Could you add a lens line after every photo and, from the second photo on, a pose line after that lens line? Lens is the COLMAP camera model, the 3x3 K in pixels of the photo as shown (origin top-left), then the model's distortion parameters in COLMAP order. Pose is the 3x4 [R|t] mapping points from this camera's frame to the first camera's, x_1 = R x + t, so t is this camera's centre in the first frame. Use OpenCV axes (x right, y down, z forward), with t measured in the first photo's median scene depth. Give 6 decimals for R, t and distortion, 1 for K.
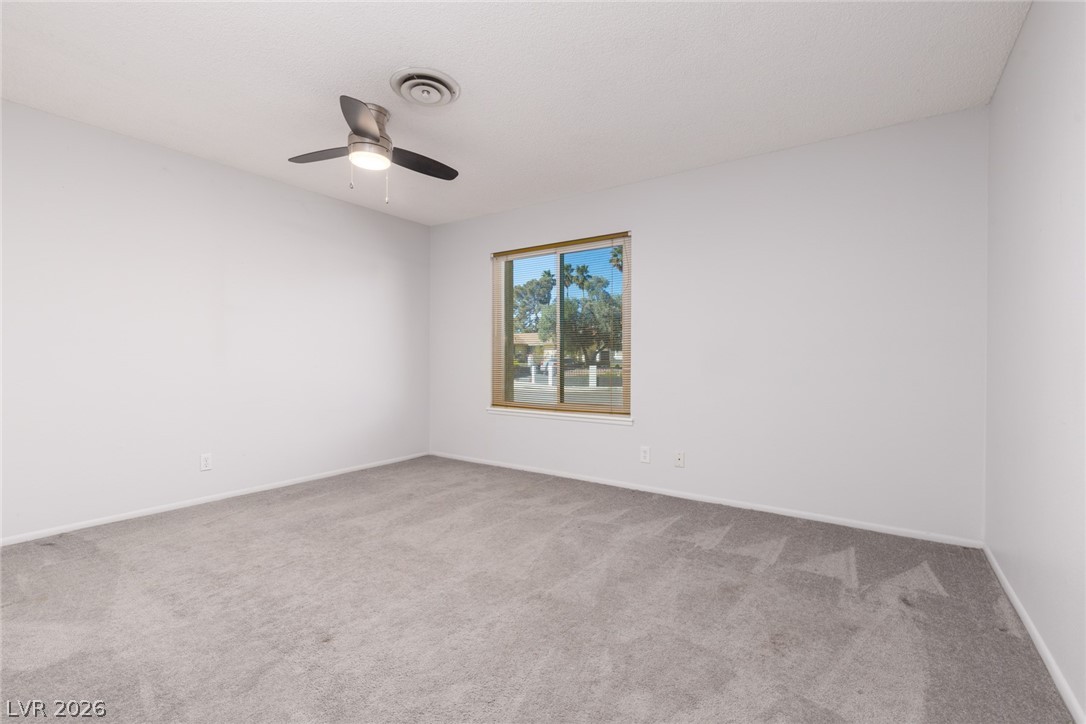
lens RADIAL K [[487.3, 0, 543.4], [0, 487.3, 362.3], [0, 0, 1]] dist [0.006983, -0.001681]
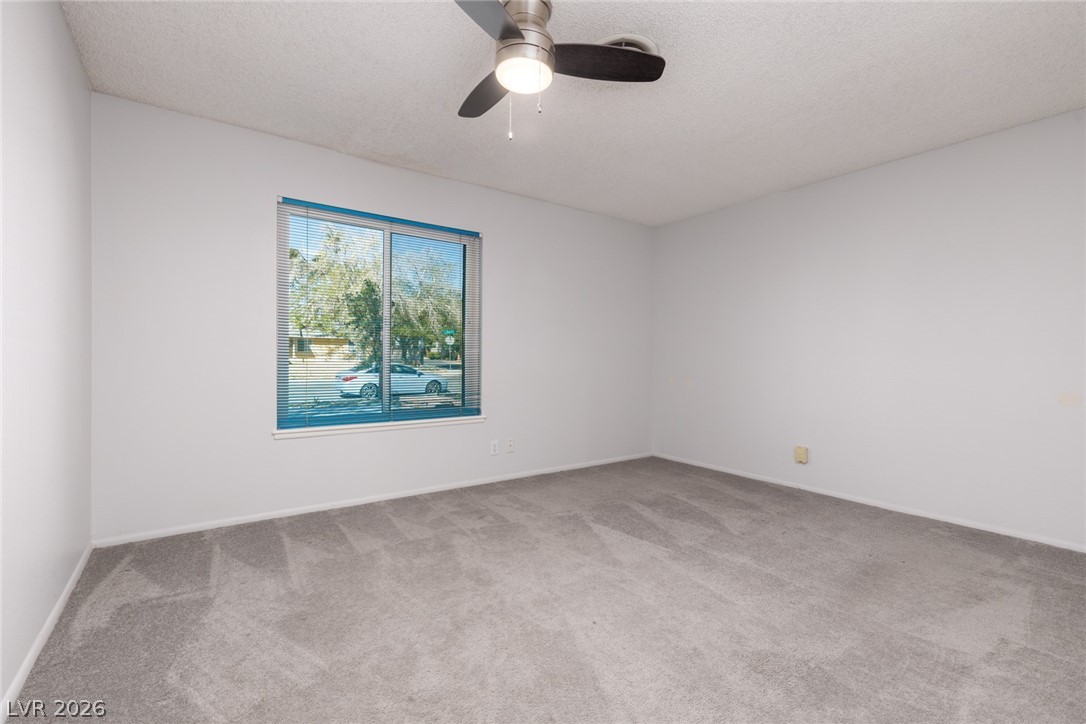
lens RADIAL K [[487.3, 0, 539.9], [0, 487.3, 363.0], [0, 0, 1]] dist [0.006983, -0.001681]
pose [[0.308206, -0.005606, 0.951303, -0.762517], [-0.000341, 0.999982, 0.006003, -0.003435], [-0.951320, -0.002175, 0.308199, 0.567169]]
